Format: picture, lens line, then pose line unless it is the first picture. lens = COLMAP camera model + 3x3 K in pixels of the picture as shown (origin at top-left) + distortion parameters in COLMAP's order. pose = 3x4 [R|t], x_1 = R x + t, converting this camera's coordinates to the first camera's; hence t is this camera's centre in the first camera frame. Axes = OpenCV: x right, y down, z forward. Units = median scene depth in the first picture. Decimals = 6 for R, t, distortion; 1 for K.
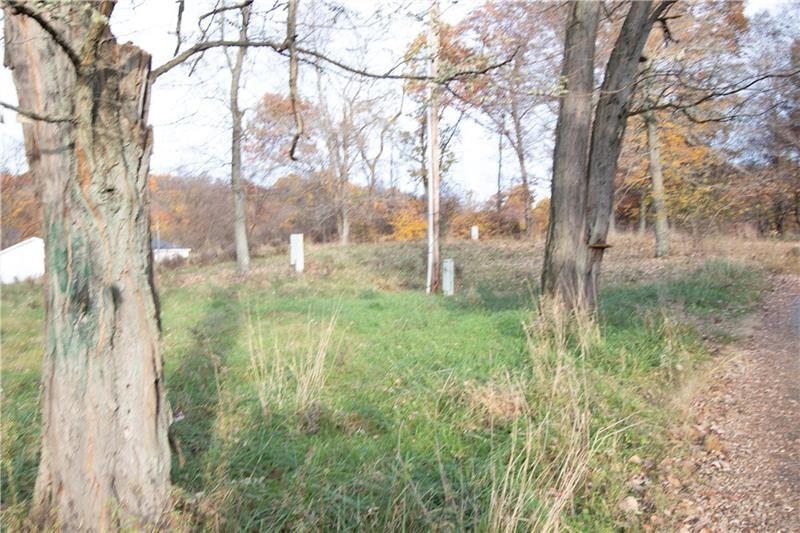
lens RADIAL K [[806.6, 0, 399.6], [0, 806.6, 265.2], [0, 0, 1]] dist [-0.008215, 0.000000]
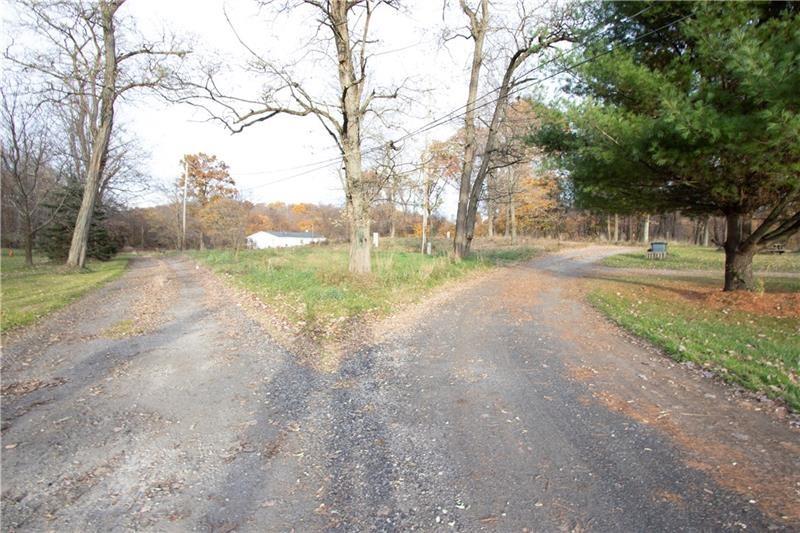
lens RADIAL K [[375.6, 0, 401.3], [0, 375.6, 268.1], [0, 0, 1]] dist [-0.005195, -0.001491]
pose [[0.998587, 0.034159, -0.040709, 0.006822], [-0.031996, 0.998100, 0.052657, 0.007205], [0.042430, -0.051280, 0.997783, -0.161175]]
